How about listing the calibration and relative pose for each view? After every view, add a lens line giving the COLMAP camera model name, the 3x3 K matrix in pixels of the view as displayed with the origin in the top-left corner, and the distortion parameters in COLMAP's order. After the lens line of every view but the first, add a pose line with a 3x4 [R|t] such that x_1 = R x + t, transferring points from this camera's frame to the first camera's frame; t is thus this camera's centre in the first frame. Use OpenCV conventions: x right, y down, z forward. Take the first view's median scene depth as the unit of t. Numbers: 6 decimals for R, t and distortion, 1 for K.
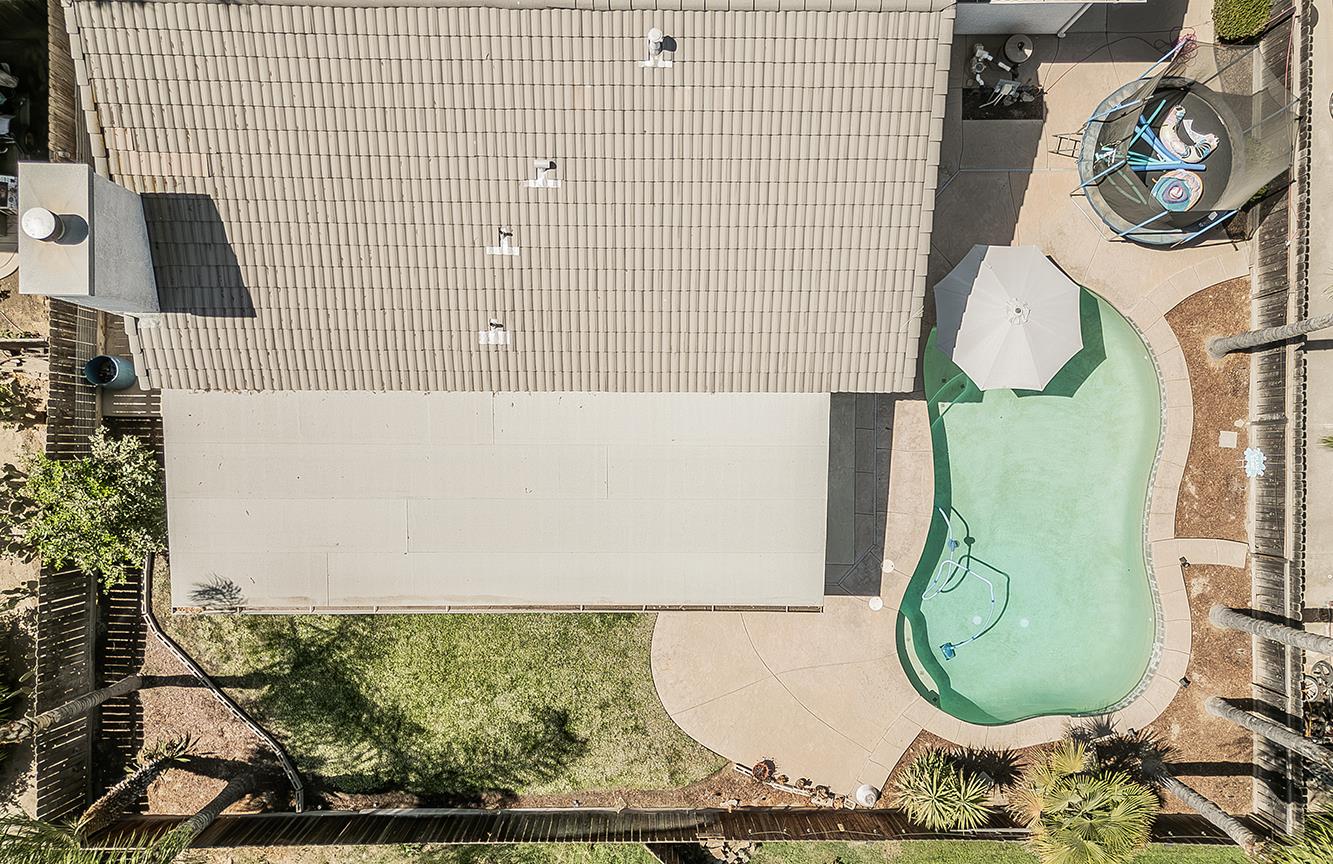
lens RADIAL K [[1103.5, 0, 667.6], [0, 1103.5, 457.1], [0, 0, 1]] dist [0.055127, -0.004985]
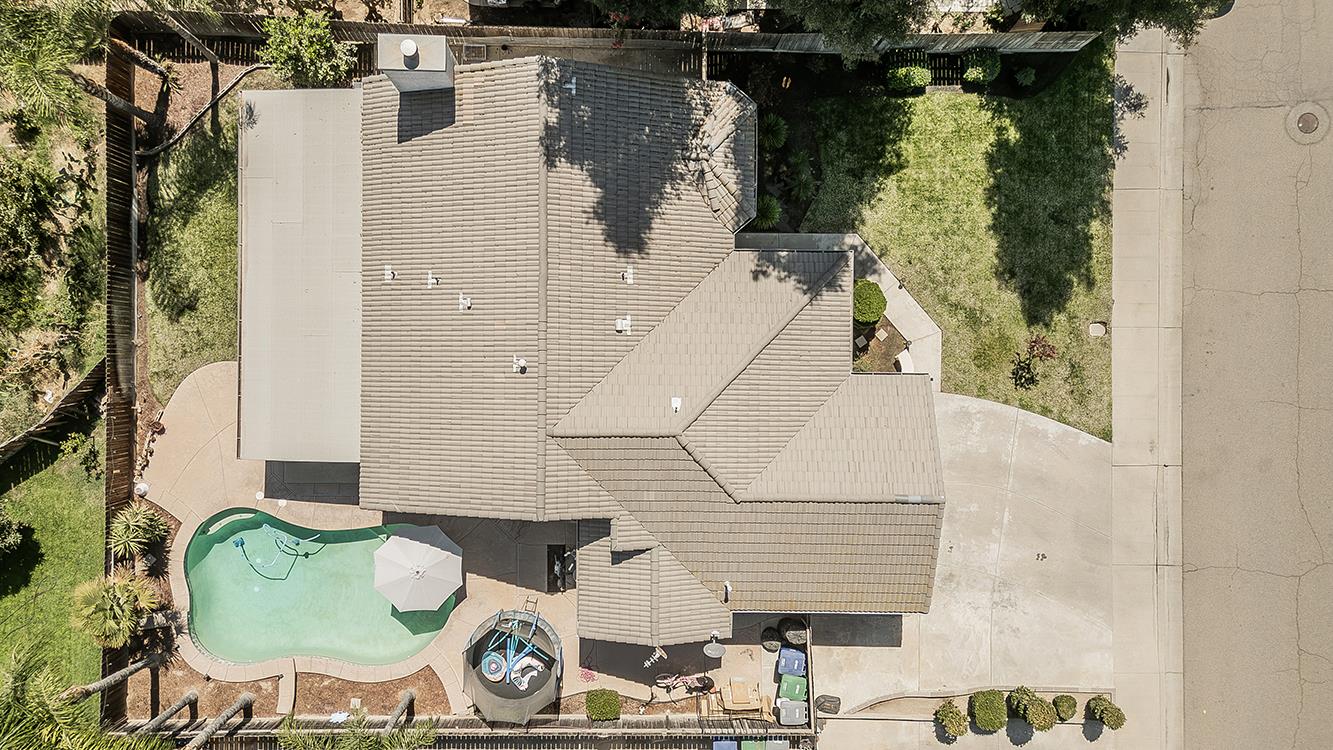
lens RADIAL K [[968.2, 0, 632.9], [0, 968.2, 374.0], [0, 0, 1]] dist [0.057165, 0.000238]
pose [[-0.005402, 0.999834, -0.017415, 0.027162], [-0.999751, -0.005777, -0.021543, -0.404102], [-0.021640, 0.017295, 0.999616, -0.501591]]
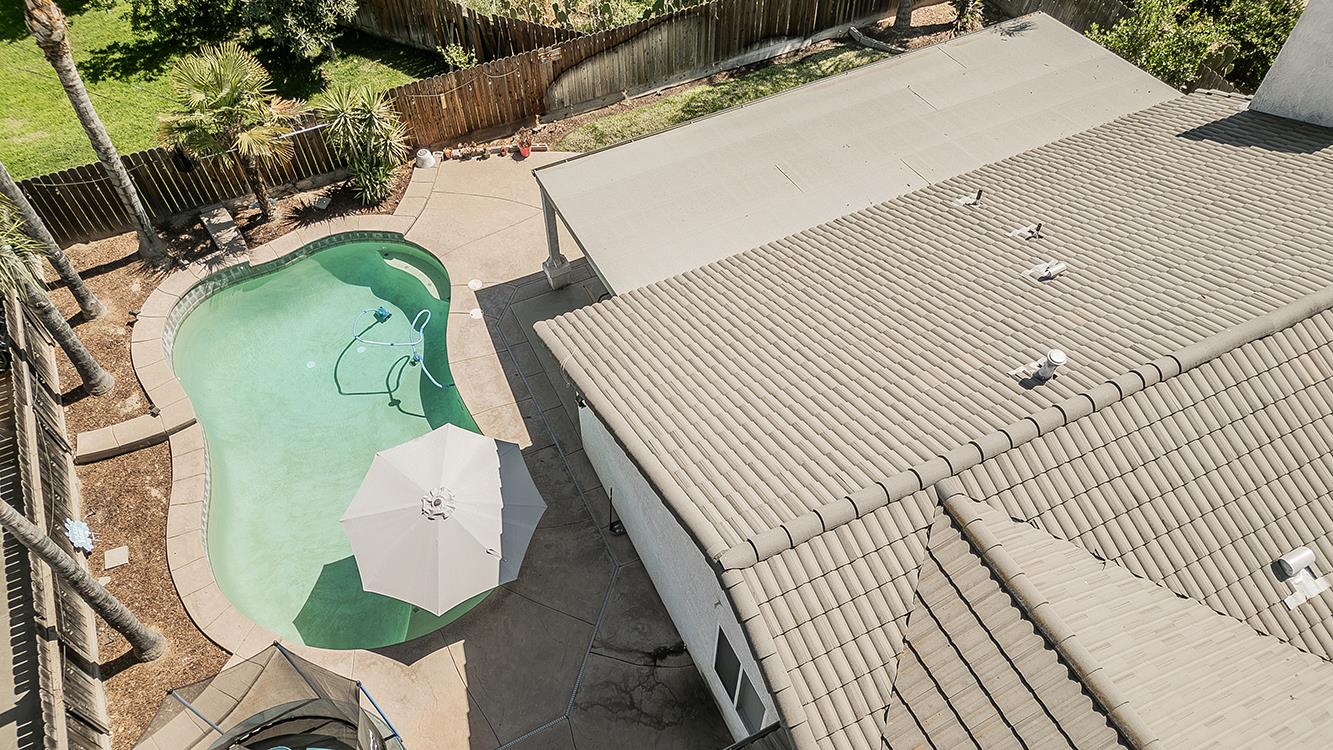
lens RADIAL K [[934.9, 0, 667.1], [0, 934.9, 392.0], [0, 0, 1]] dist [0.068459, -0.028050]
pose [[-0.896330, 0.341370, -0.282948, 0.307744], [-0.442928, -0.718457, 0.536316, -0.467153], [-0.020203, 0.606041, 0.795177, 0.392927]]
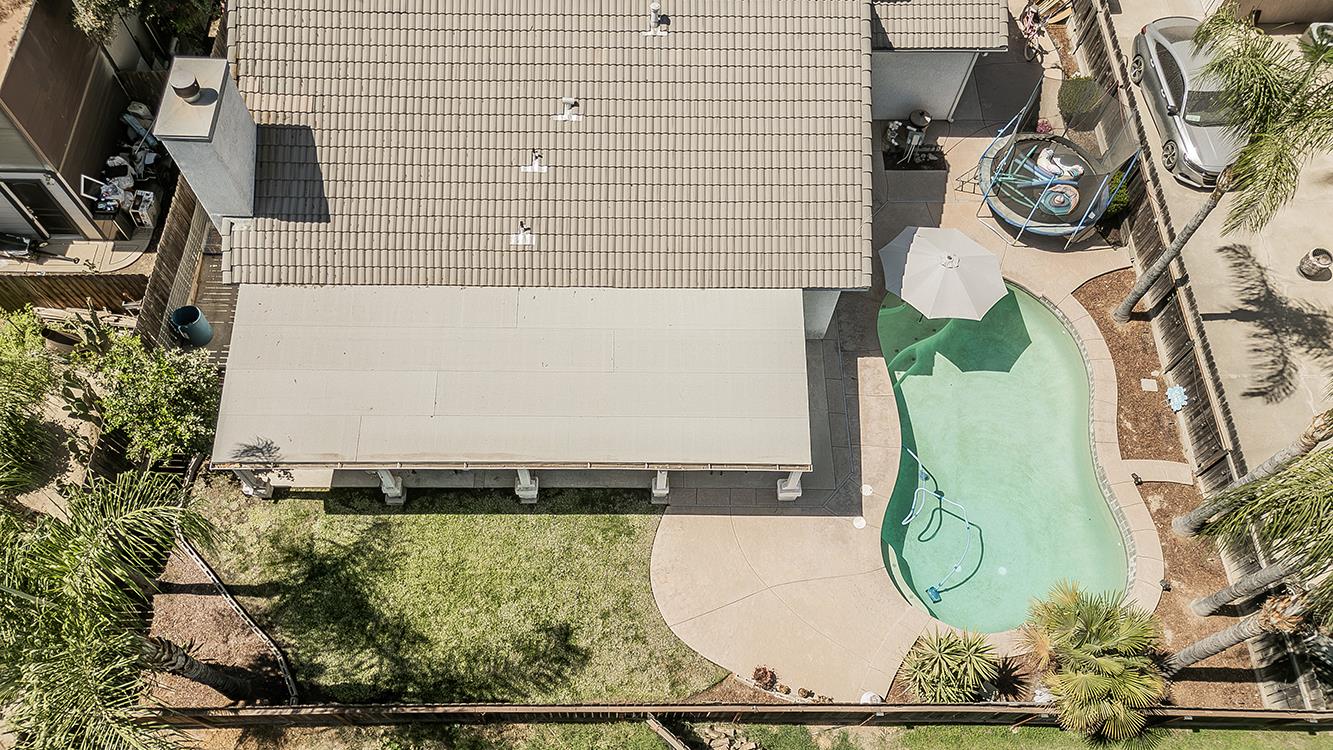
lens RADIAL K [[963.1, 0, 646.5], [0, 963.1, 403.0], [0, 0, 1]] dist [0.051212, 0.002185]
pose [[0.999959, -0.005042, 0.007553, -0.025133], [0.007928, 0.890247, -0.455409, 0.459150], [-0.004428, 0.455450, 0.890250, 0.115548]]
